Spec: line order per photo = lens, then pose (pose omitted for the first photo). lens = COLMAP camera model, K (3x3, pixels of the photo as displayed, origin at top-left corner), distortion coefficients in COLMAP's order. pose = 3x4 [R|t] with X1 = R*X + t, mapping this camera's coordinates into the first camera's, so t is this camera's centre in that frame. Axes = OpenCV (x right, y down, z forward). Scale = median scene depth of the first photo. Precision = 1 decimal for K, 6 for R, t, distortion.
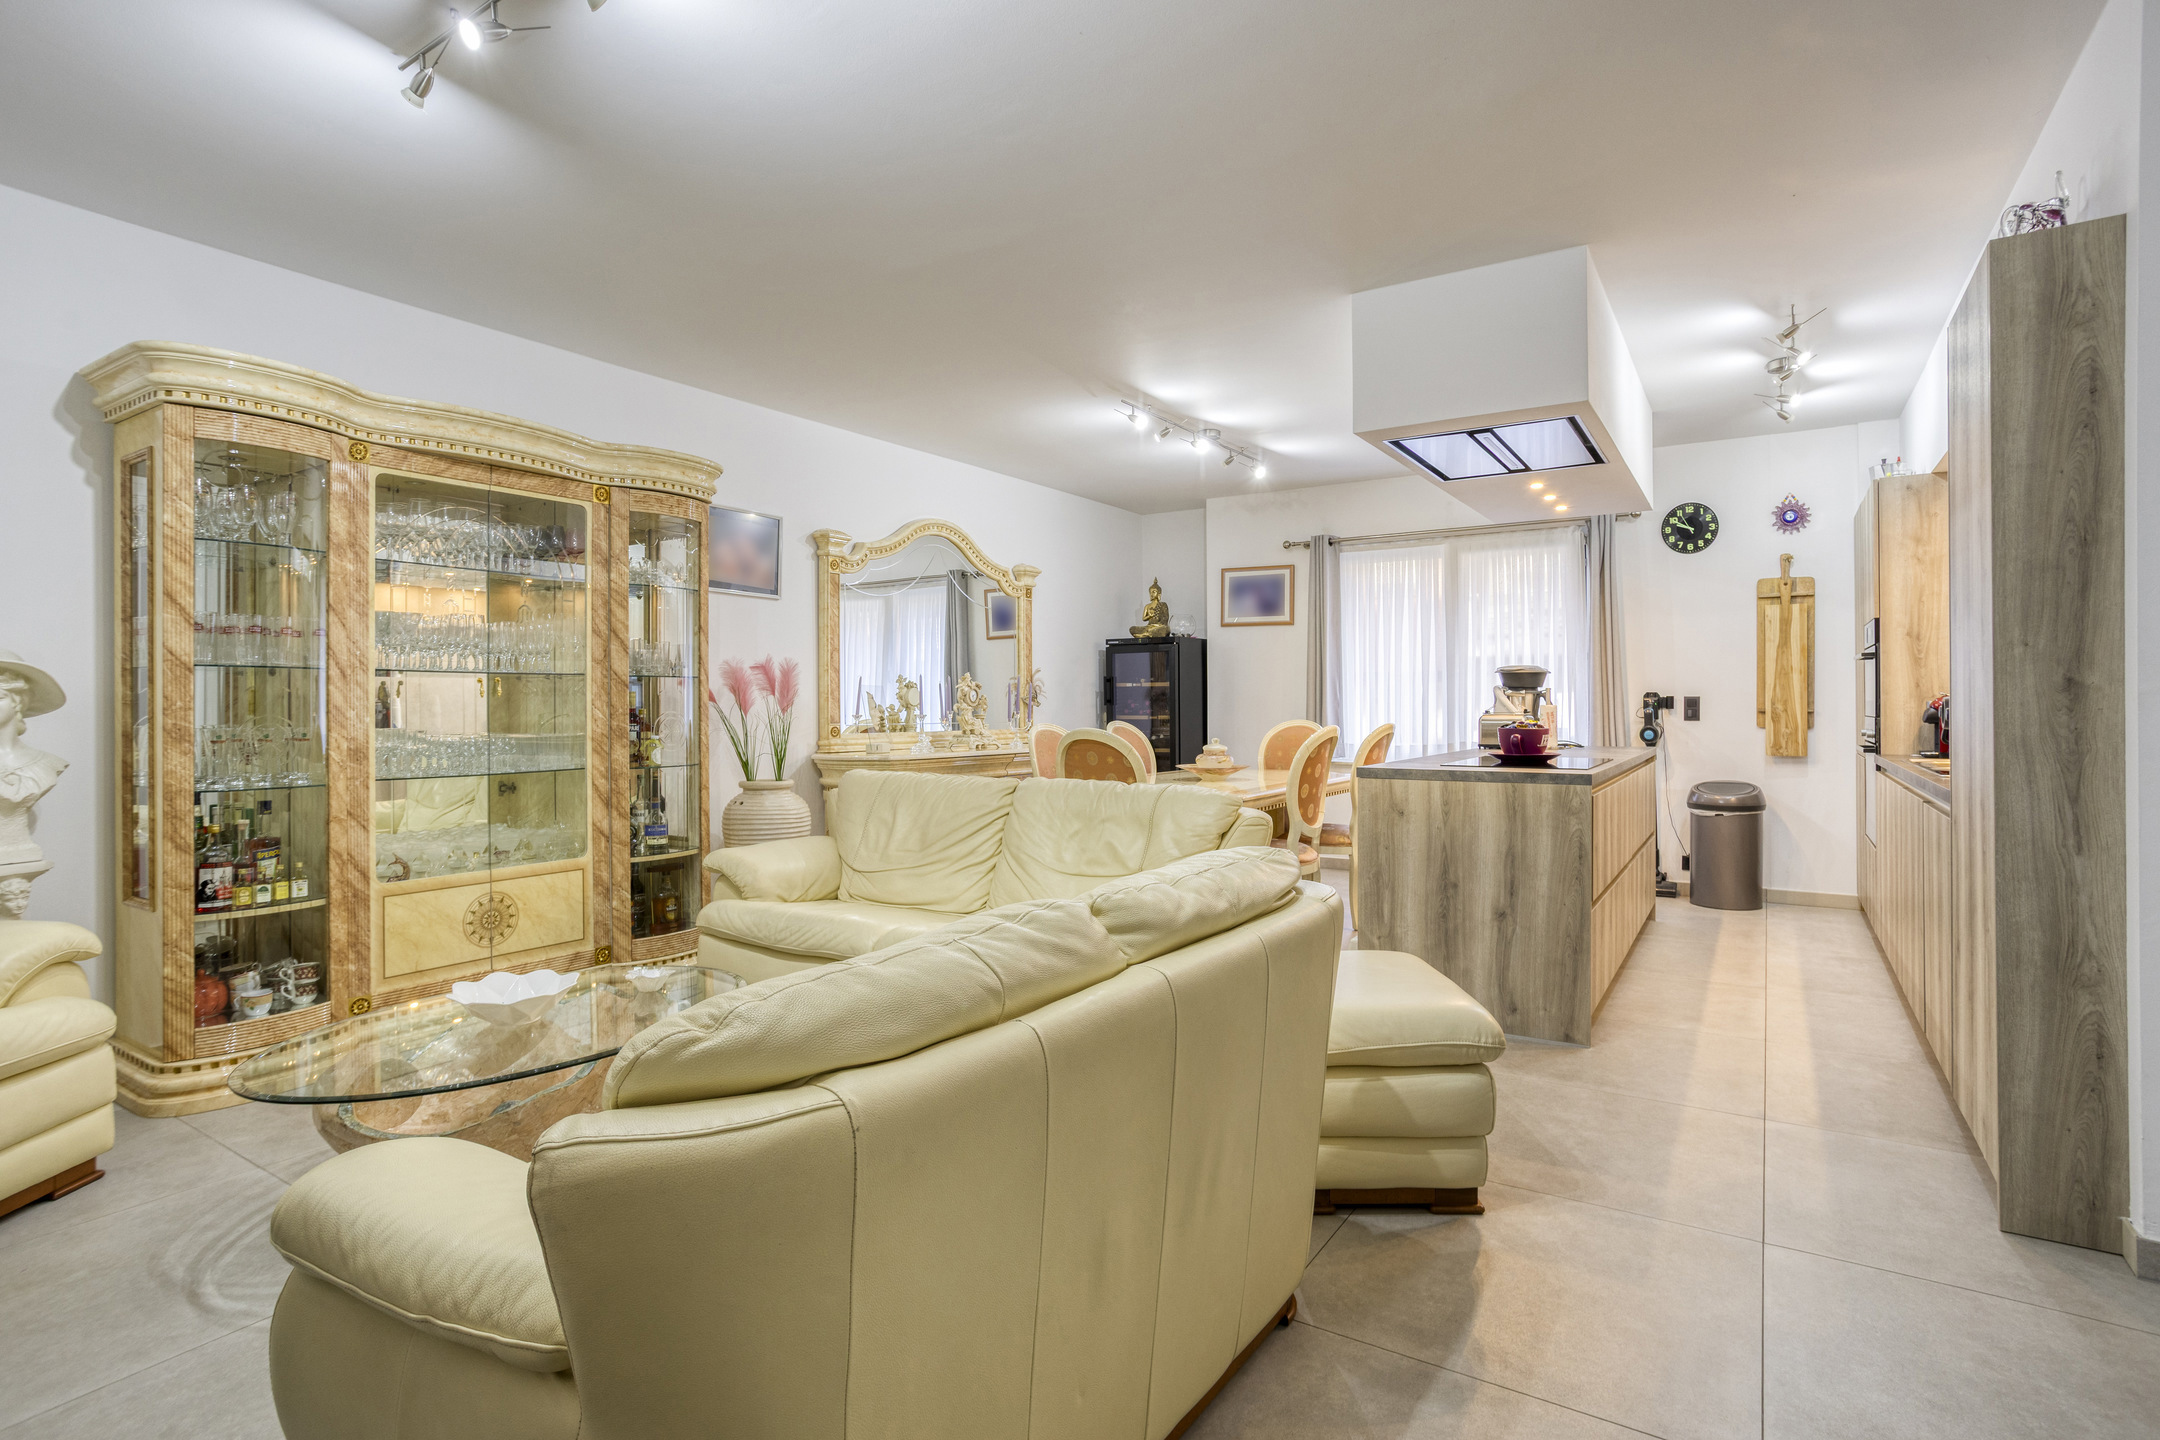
lens RADIAL K [[1060.5, 0, 1089.4], [0, 1060.5, 707.2], [0, 0, 1]] dist [-0.004555, 0.002628]
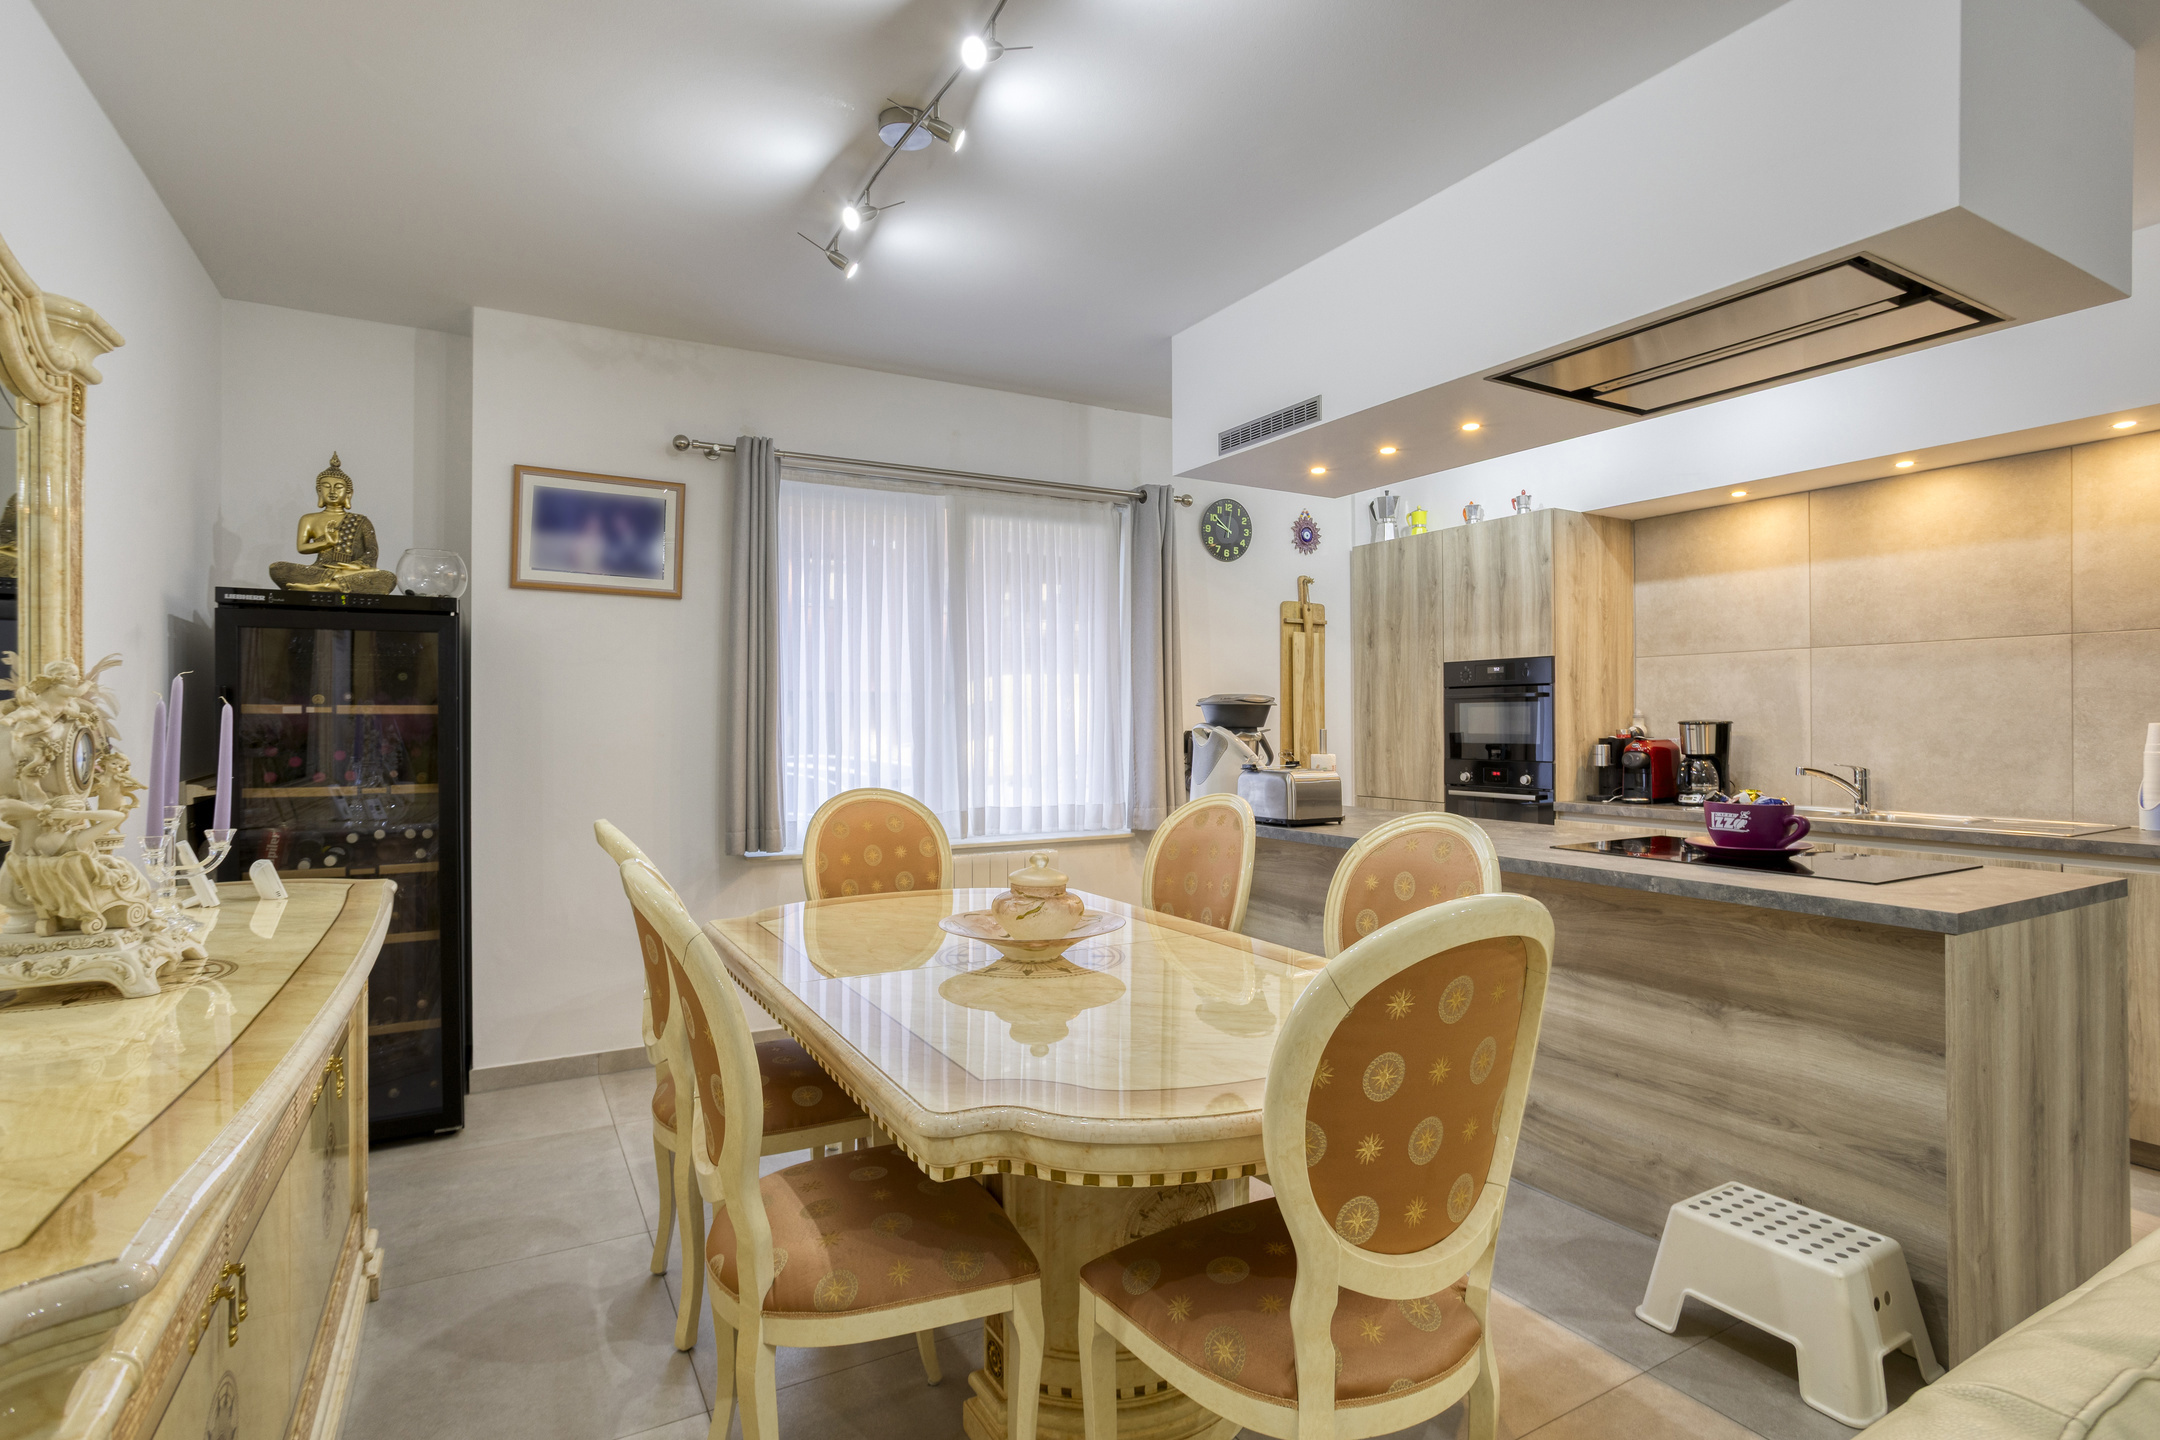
lens RADIAL K [[1060.5, 0, 1084.0], [0, 1060.5, 723.8], [0, 0, 1]] dist [-0.004555, 0.002628]
pose [[0.468588, -0.001041, 0.883416, -0.216823], [0.005839, 0.999981, -0.001919, -0.017478], [-0.883398, 0.006058, 0.468585, 0.715645]]
